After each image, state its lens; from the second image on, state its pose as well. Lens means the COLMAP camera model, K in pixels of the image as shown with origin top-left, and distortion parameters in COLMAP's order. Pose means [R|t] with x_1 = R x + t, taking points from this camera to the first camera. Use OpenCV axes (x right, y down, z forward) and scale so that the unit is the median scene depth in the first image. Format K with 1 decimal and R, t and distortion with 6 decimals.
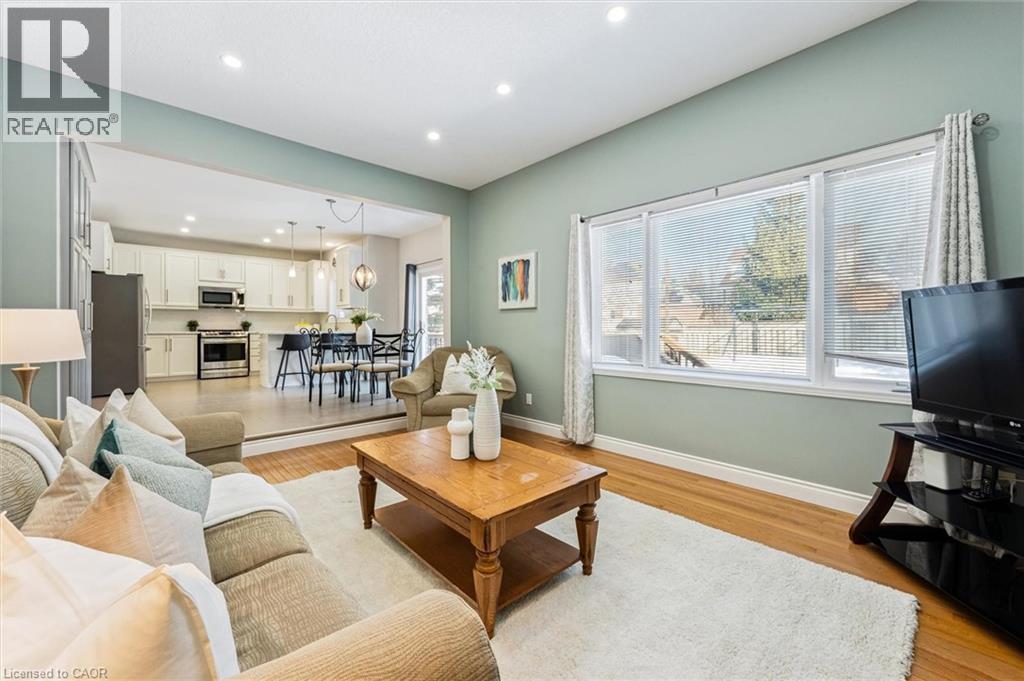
lens RADIAL K [[401.6, 0, 507.3], [0, 401.6, 327.6], [0, 0, 1]] dist [-0.001432, 0.000089]
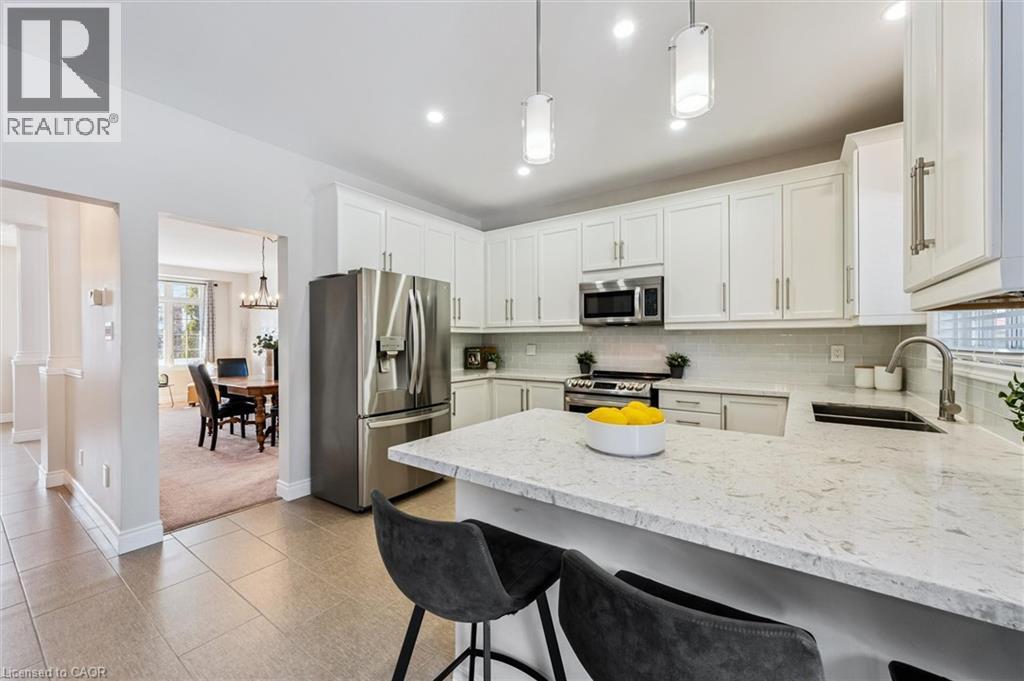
lens RADIAL K [[401.6, 0, 509.0], [0, 401.6, 340.0], [0, 0, 1]] dist [-0.001432, 0.000089]
pose [[0.206184, 0.004589, -0.978502, -0.313610], [0.003219, 0.999980, 0.005368, -0.038088], [0.978508, -0.004257, 0.206165, 0.838369]]
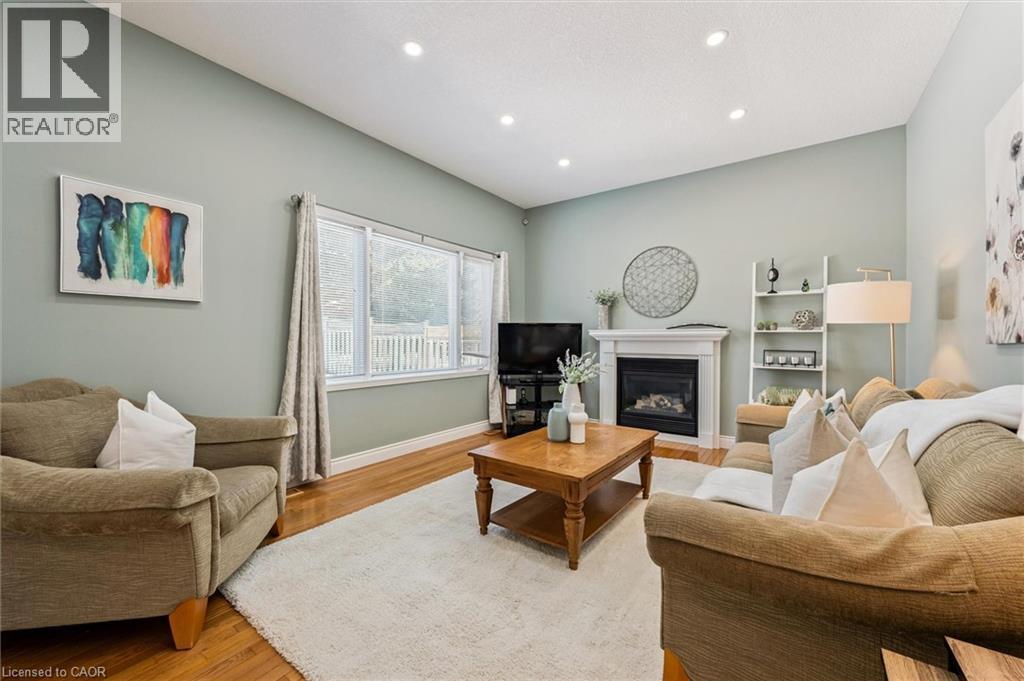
lens RADIAL K [[401.6, 0, 513.8], [0, 401.6, 340.0], [0, 0, 1]] dist [-0.001432, 0.000089]
pose [[-0.211427, 0.003017, 0.977389, -0.338362], [-0.002163, 0.999991, -0.003555, 0.003806], [-0.977391, -0.002866, -0.211419, 0.382805]]
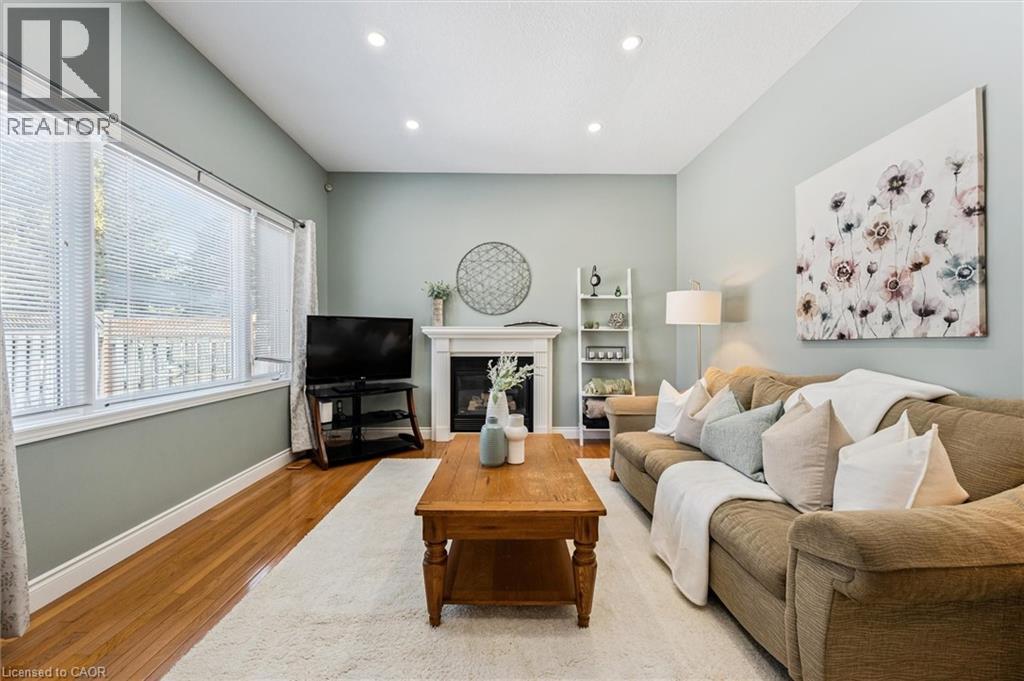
lens RADIAL K [[401.6, 0, 510.5], [0, 401.6, 339.5], [0, 0, 1]] dist [-0.001432, 0.000089]
pose [[-0.751529, 0.001268, 0.659699, -0.203412], [0.002663, 0.999996, 0.001112, 0.003080], [-0.659695, 0.002593, -0.751529, 0.467948]]
